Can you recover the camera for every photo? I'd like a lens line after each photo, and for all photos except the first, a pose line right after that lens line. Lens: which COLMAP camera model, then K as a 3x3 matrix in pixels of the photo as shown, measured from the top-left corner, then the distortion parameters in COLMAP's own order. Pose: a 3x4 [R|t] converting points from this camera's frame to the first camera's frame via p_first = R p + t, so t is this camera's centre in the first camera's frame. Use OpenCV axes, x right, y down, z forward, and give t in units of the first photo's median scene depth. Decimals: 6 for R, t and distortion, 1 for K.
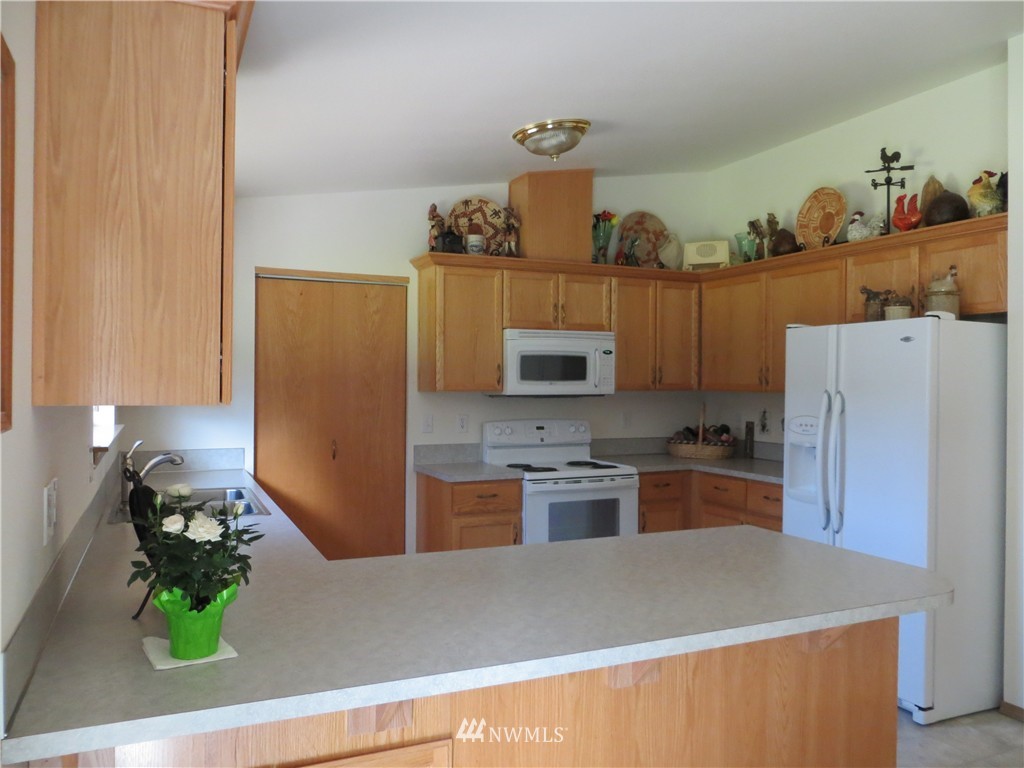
lens RADIAL K [[779.2, 0, 512.0], [0, 779.2, 384.0], [0, 0, 1]] dist [-0.012589, 0.000866]
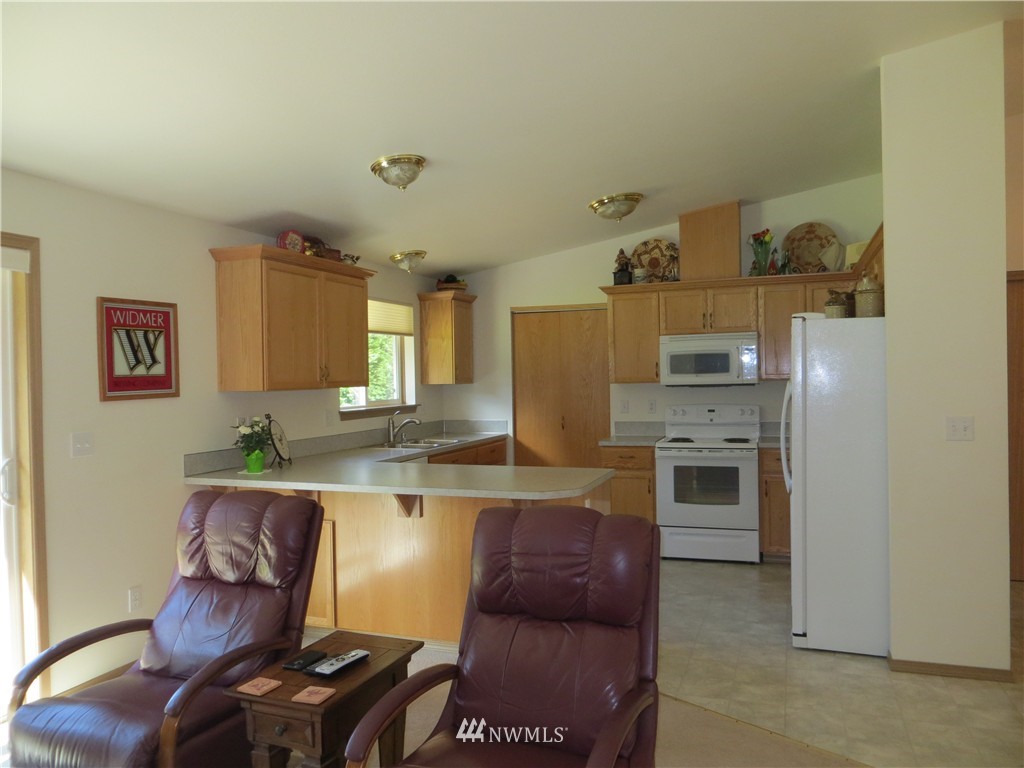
lens RADIAL K [[779.2, 0, 512.0], [0, 779.2, 384.0], [0, 0, 1]] dist [-0.012589, 0.000866]
pose [[0.711009, -0.014339, -0.703037, 0.745063], [0.020559, 0.999789, 0.000401, 0.006379], [0.702883, -0.014739, 0.711153, -0.134498]]
